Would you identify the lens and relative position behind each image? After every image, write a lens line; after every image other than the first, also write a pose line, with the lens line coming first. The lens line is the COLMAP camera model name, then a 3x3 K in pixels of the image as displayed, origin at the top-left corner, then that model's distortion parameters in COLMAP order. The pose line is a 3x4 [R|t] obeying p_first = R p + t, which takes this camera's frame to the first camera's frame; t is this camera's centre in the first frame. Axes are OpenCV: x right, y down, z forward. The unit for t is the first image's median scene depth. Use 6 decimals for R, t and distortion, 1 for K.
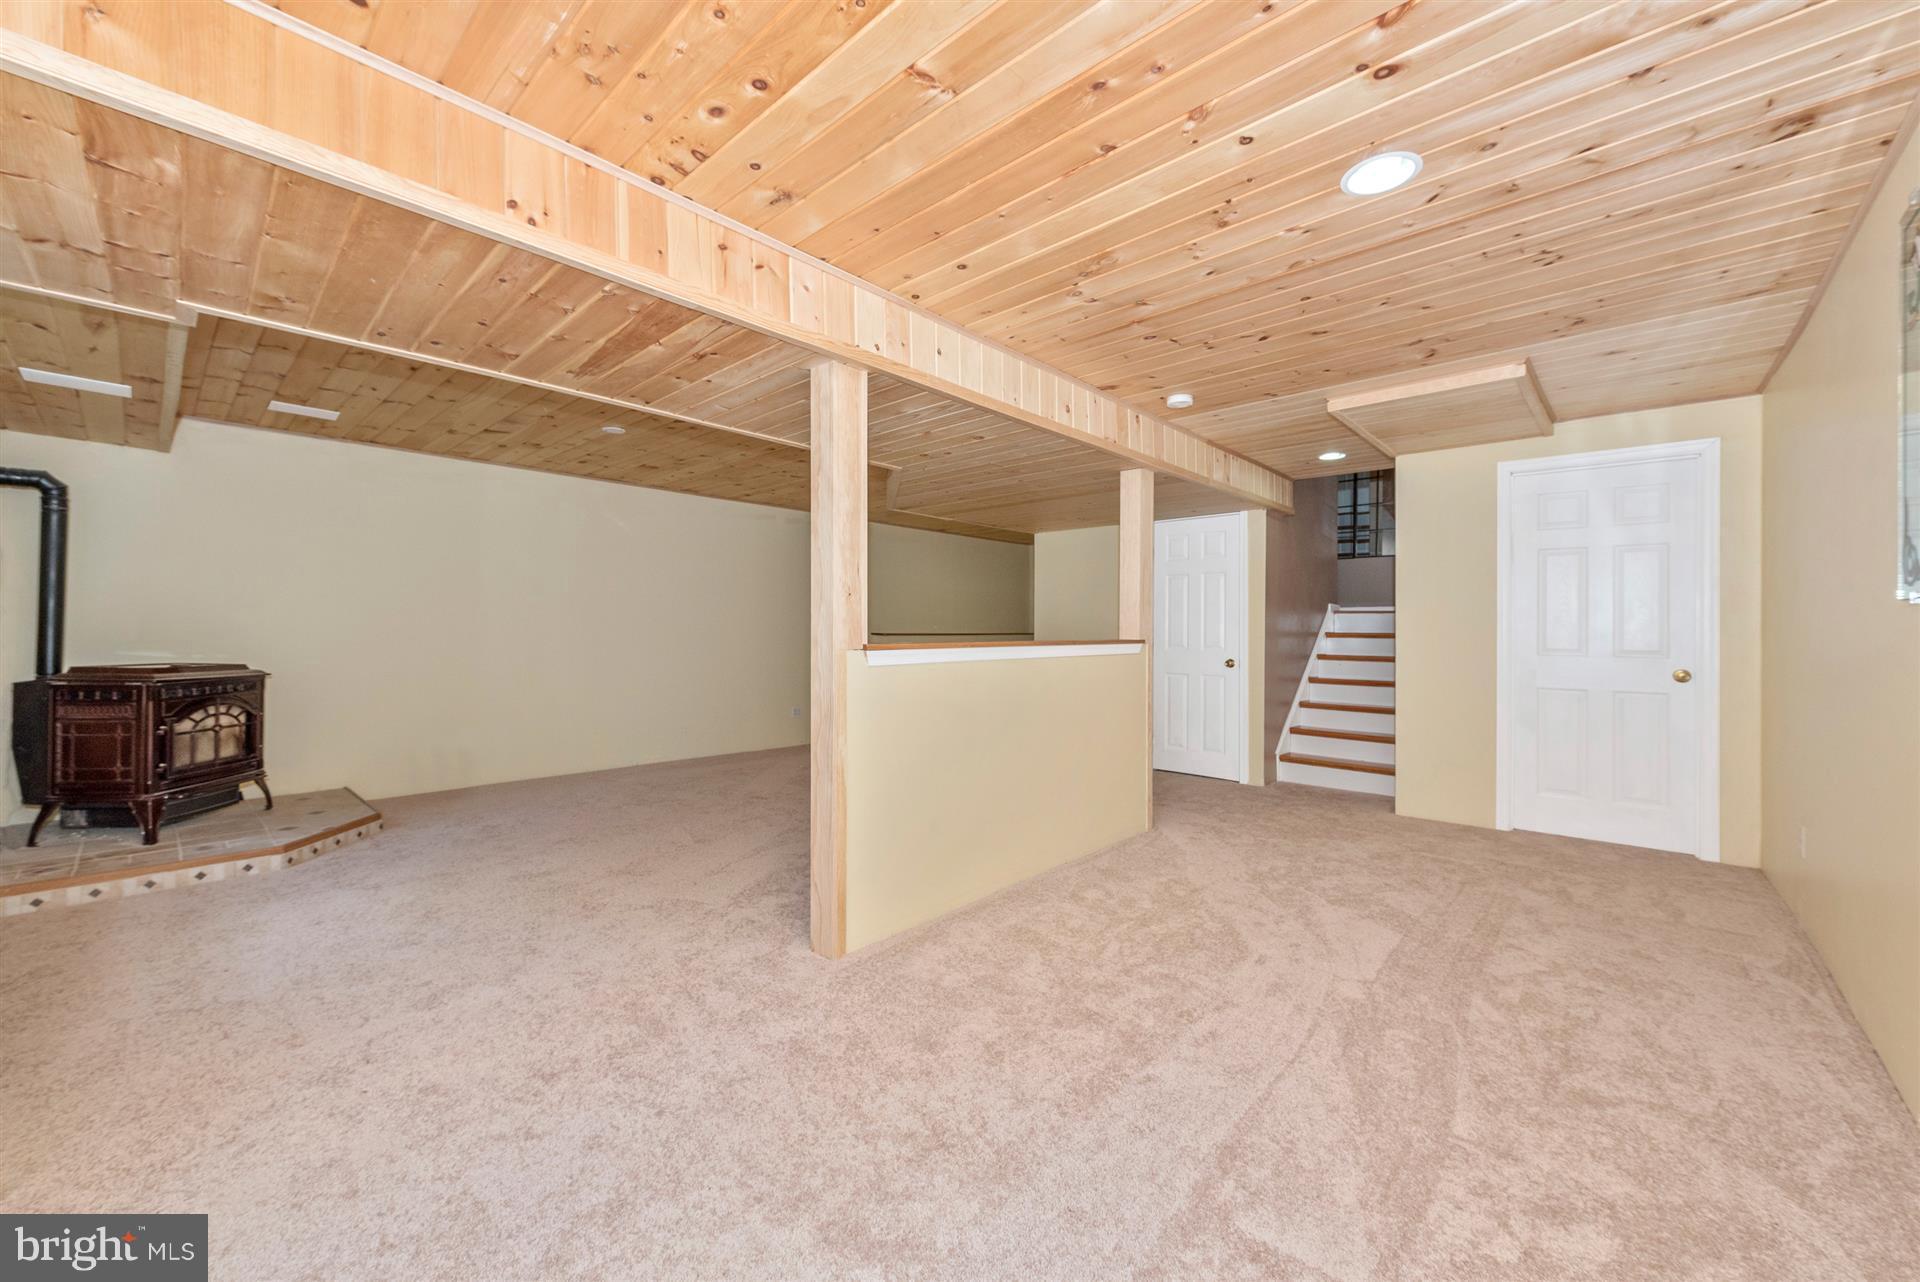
lens RADIAL K [[754.9, 0, 951.2], [0, 754.9, 638.9], [0, 0, 1]] dist [0.001378, 0.000362]
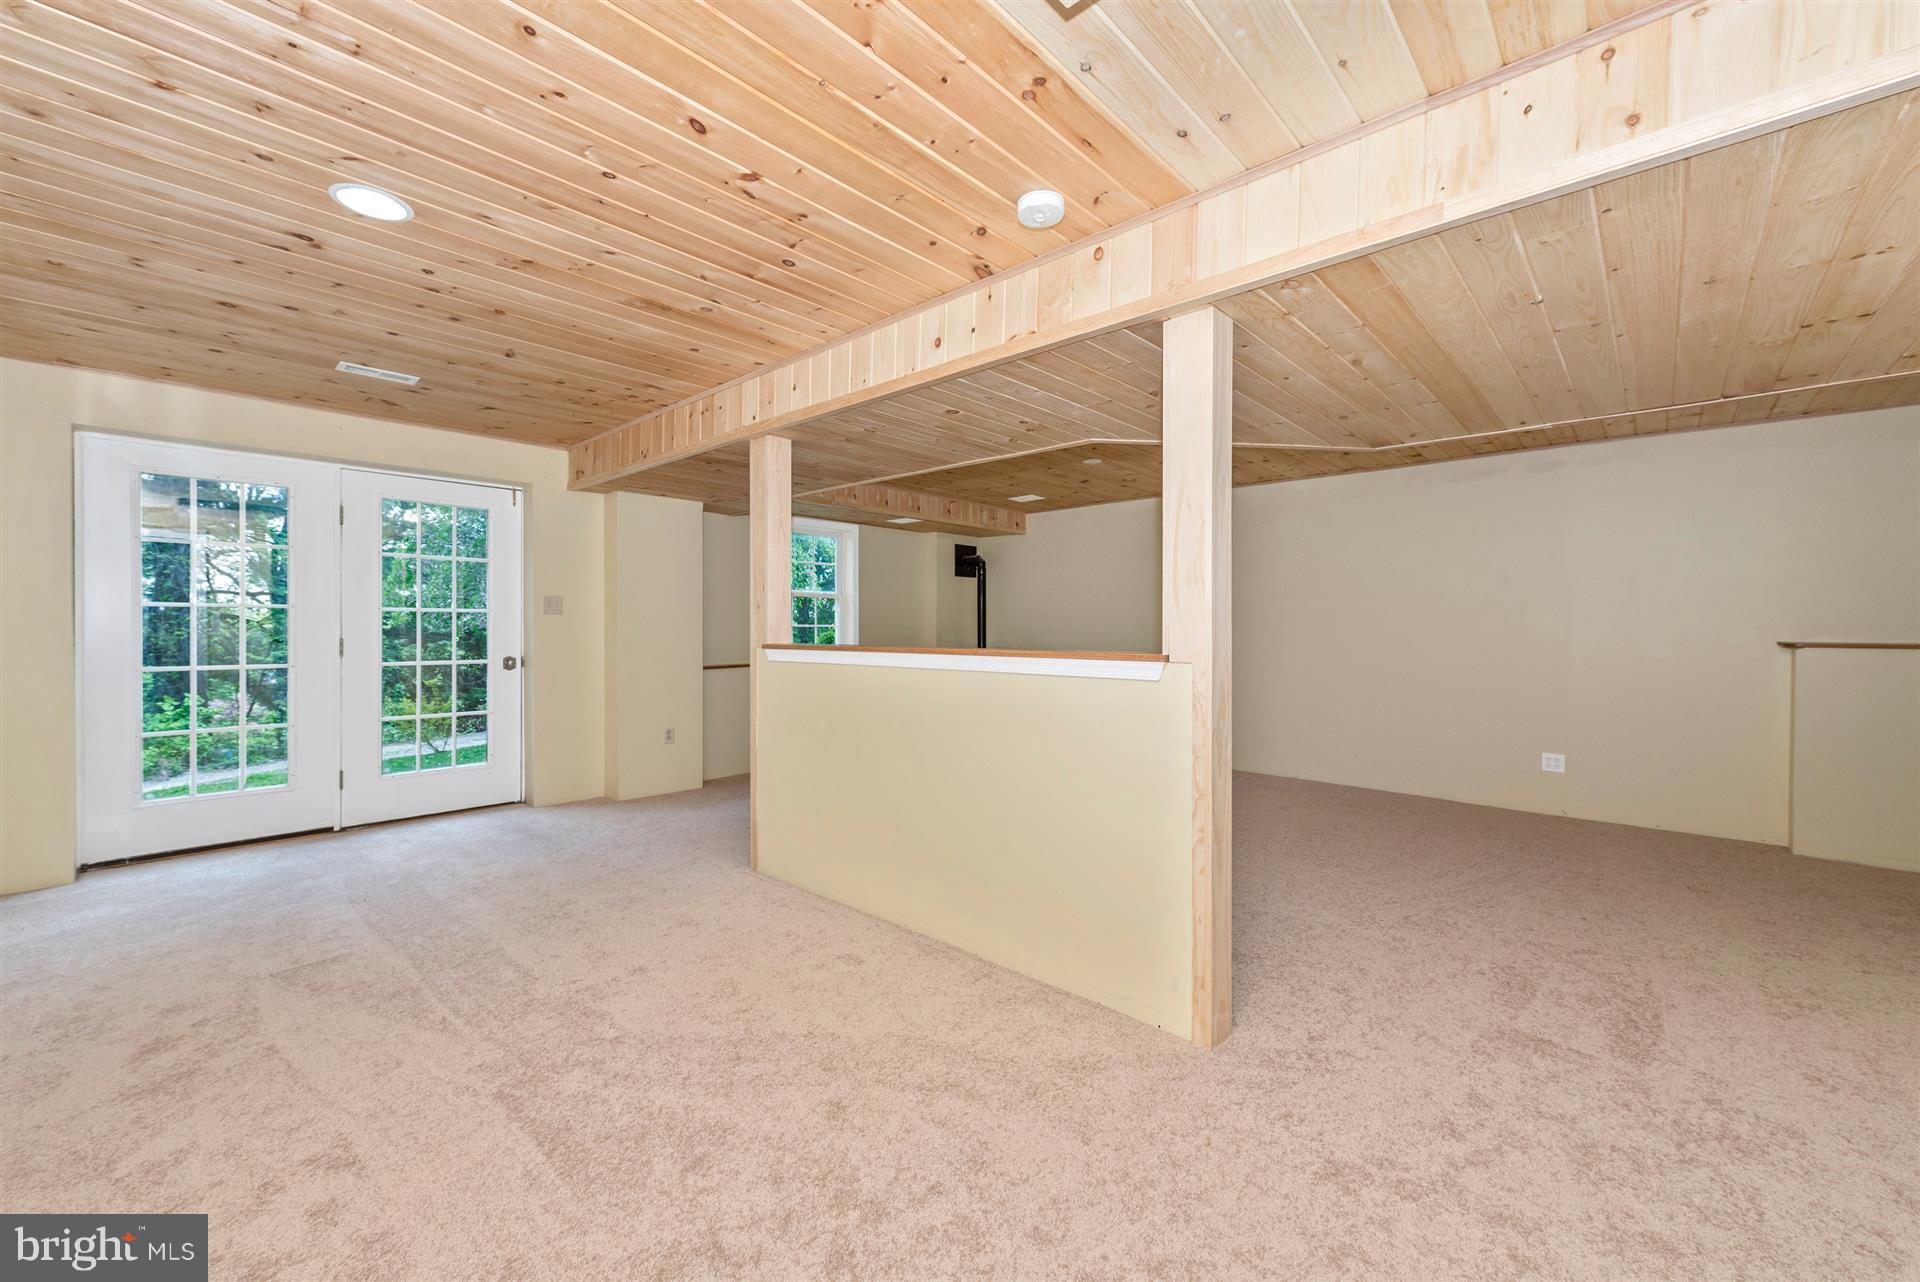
lens RADIAL K [[754.9, 0, 952.2], [0, 754.9, 629.7], [0, 0, 1]] dist [0.001378, 0.000362]
pose [[0.001308, -0.003420, -0.999993, 1.031965], [-0.008019, 0.999962, -0.003430, -0.023606], [0.999967, 0.008024, 0.001281, 1.170887]]
